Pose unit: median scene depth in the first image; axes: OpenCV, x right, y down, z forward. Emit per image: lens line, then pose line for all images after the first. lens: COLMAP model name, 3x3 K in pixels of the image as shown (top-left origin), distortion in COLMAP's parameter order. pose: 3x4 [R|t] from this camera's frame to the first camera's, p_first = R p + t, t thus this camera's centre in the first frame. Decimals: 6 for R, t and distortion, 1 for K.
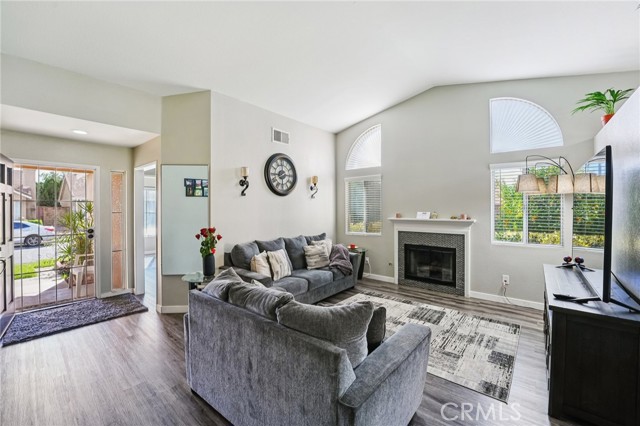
lens RADIAL K [[263.4, 0, 320.0], [0, 263.4, 213.0], [0, 0, 1]] dist [-0.020523, -0.000028]
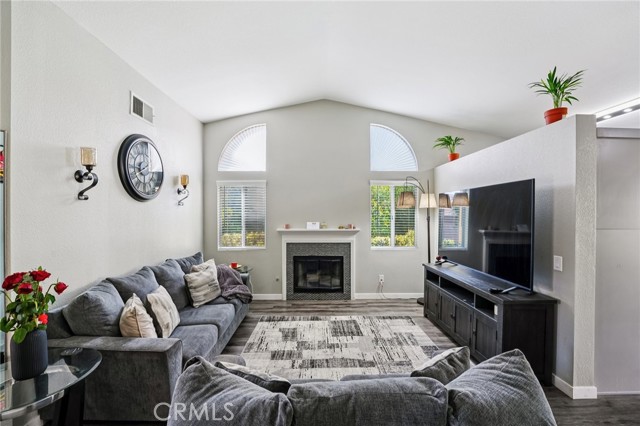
lens RADIAL K [[262.7, 0, 320.0], [0, 262.7, 213.0], [0, 0, 1]] dist [-0.009015, 0.000081]
pose [[0.755799, 0.003774, 0.654793, -0.248786], [0.009656, 0.999810, -0.016909, -0.022554], [-0.654733, 0.019103, 0.755619, 0.243842]]
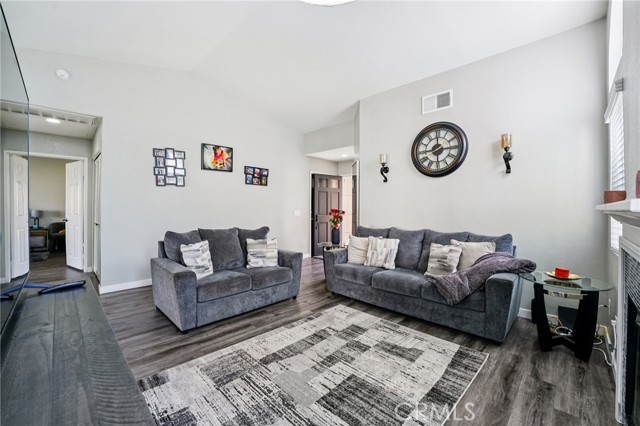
lens RADIAL K [[263.4, 0, 320.0], [0, 263.4, 213.0], [0, 0, 1]] dist [-0.020523, -0.000028]
pose [[-0.086469, 0.020666, -0.996040, 0.692717], [-0.022798, 0.999482, 0.022716, 0.033684], [0.995994, 0.024672, -0.085953, 0.759588]]
